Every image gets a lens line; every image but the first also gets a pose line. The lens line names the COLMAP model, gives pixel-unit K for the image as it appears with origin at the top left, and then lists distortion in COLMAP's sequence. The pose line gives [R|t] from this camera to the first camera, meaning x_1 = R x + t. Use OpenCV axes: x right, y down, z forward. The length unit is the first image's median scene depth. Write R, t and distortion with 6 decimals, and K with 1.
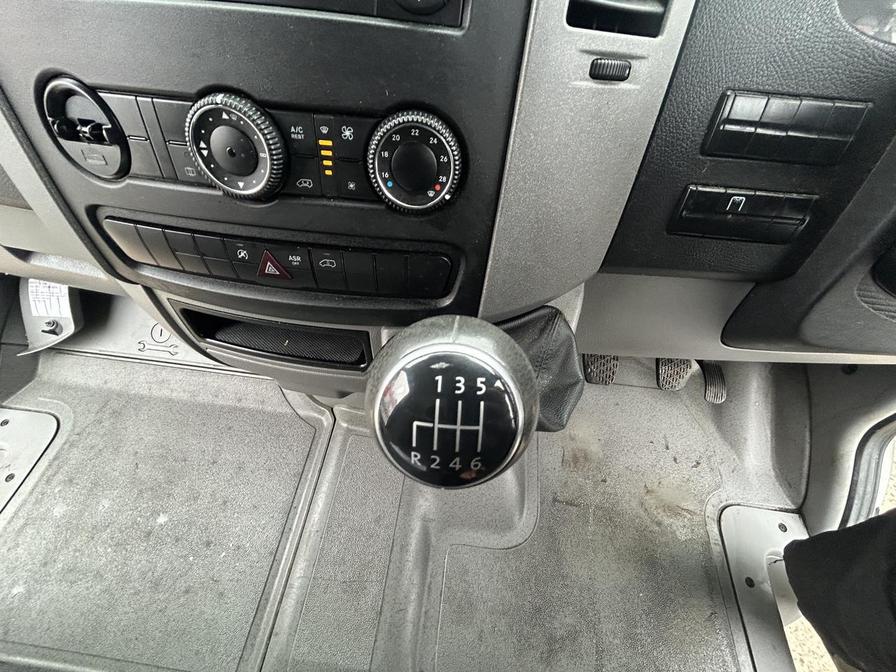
lens RADIAL K [[365.0, 0, 445.6], [0, 365.0, 338.7], [0, 0, 1]] dist [0.003059, -0.000786]
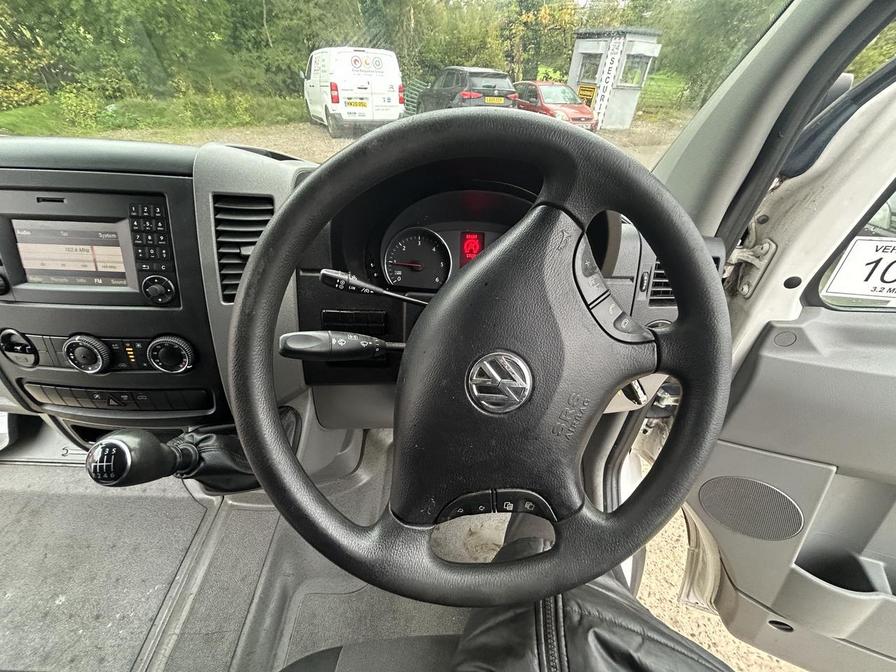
lens RADIAL K [[365.0, 0, 444.0], [0, 365.0, 338.9], [0, 0, 1]] dist [0.003059, -0.000786]
pose [[0.995217, -0.071228, 0.066855, 1.301803], [0.083563, 0.975199, -0.204950, 0.027795], [-0.050599, 0.209556, 0.976486, -1.180417]]
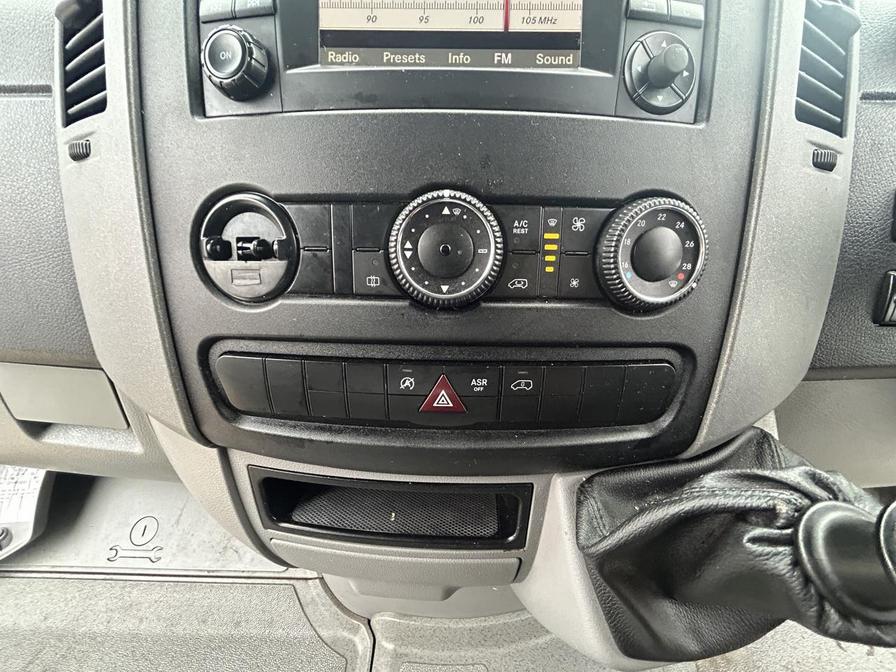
lens RADIAL K [[365.0, 0, 445.1], [0, 365.0, 336.3], [0, 0, 1]] dist [0.003059, -0.000786]
pose [[0.994344, -0.071529, 0.078515, -0.582454], [0.098185, 0.900953, -0.422661, 0.008995], [-0.040506, 0.427979, 0.902880, 0.300873]]
